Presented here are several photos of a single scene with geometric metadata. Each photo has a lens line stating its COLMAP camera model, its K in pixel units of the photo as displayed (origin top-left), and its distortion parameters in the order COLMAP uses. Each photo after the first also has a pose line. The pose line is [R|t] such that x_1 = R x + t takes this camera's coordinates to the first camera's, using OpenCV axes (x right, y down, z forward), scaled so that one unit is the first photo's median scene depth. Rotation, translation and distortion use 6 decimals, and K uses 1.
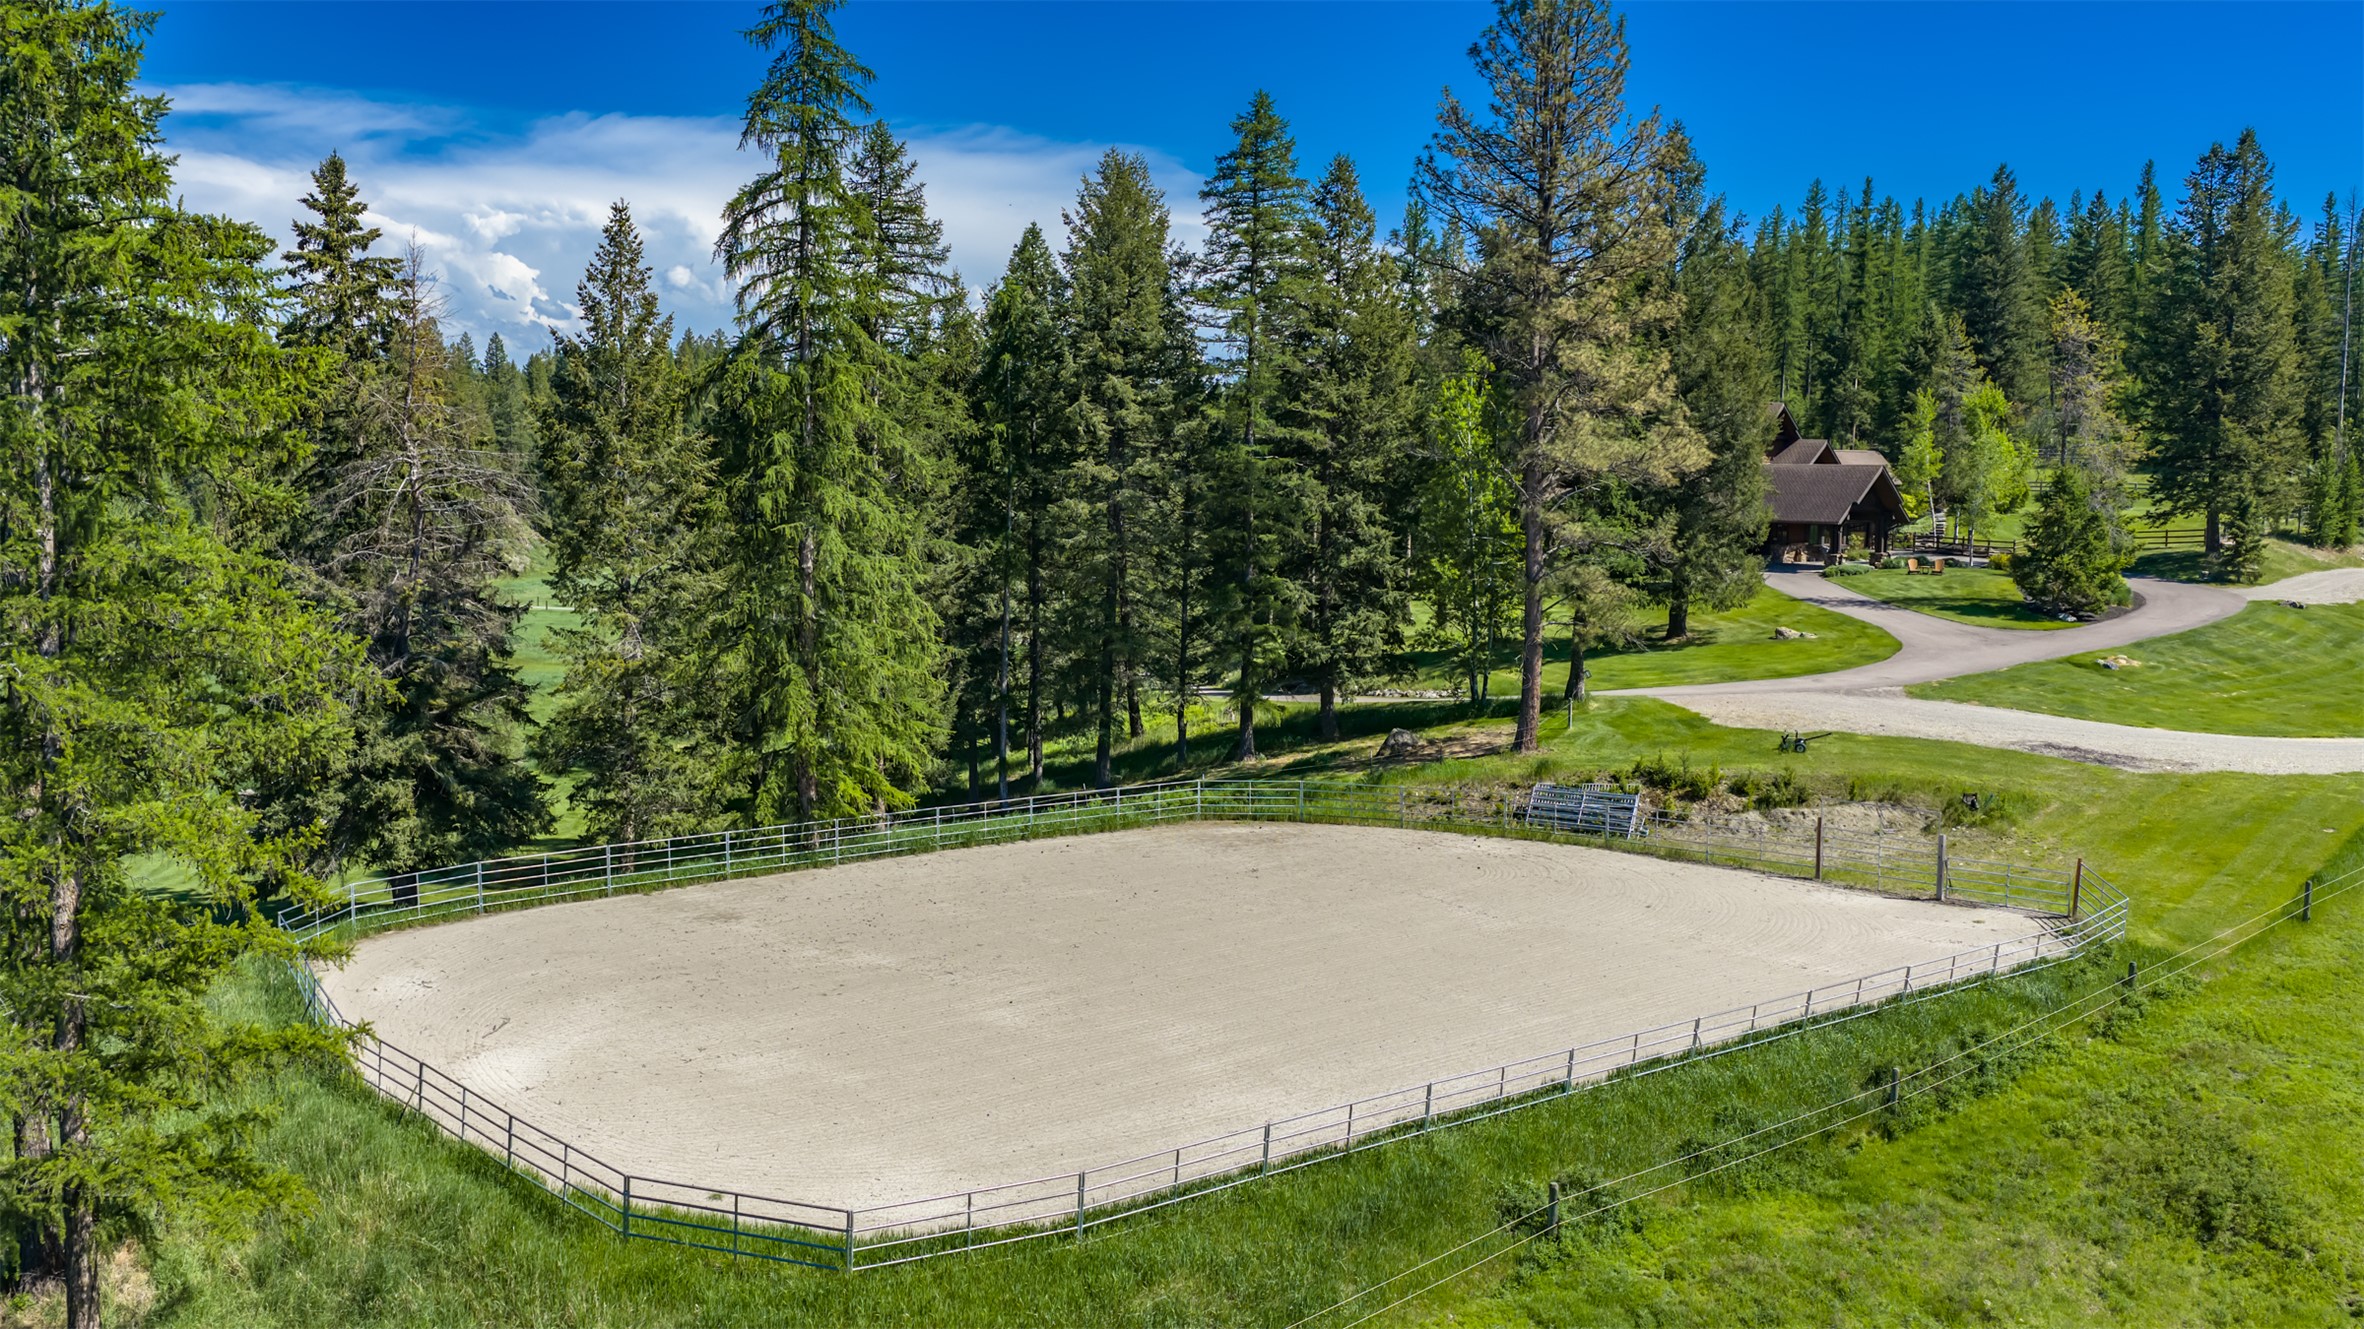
lens RADIAL K [[1969.0, 0, 1181.9], [0, 1969.0, 650.9], [0, 0, 1]] dist [0.033991, -0.072211]
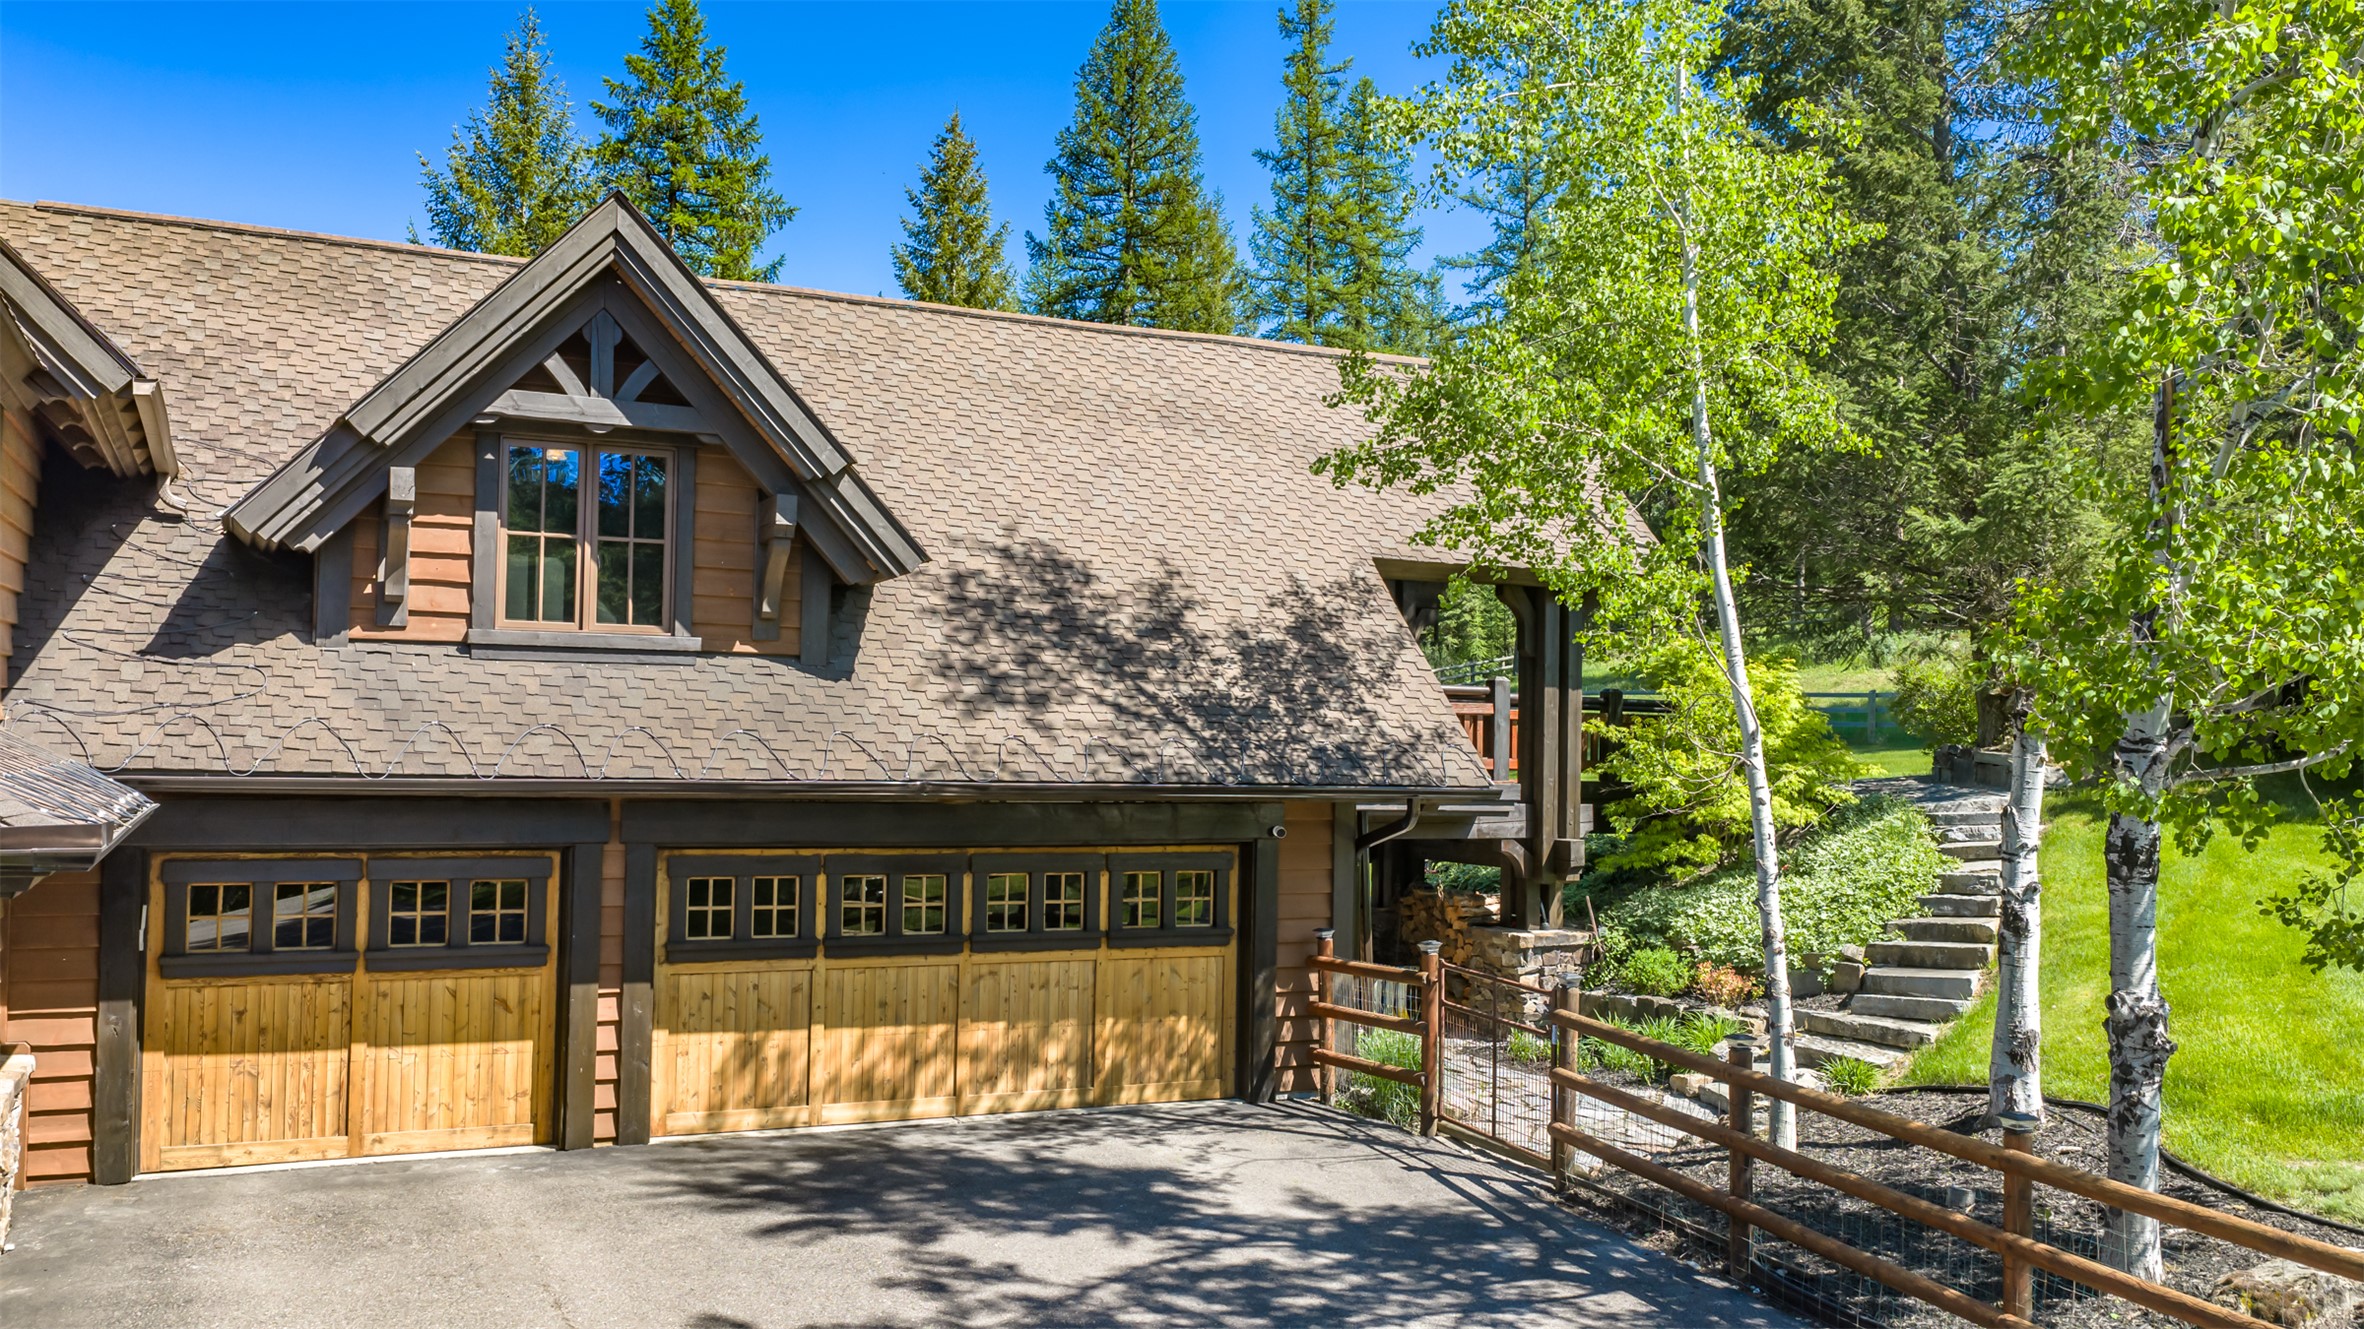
lens RADIAL K [[1969.0, 0, 1184.2], [0, 1969.0, 684.5], [0, 0, 1]] dist [0.033991, -0.072211]
pose [[0.988183, -0.000795, -0.153274, 0.347159], [-0.019018, 0.991623, -0.127757, -0.058212], [0.152091, 0.129162, 0.979891, 0.851493]]
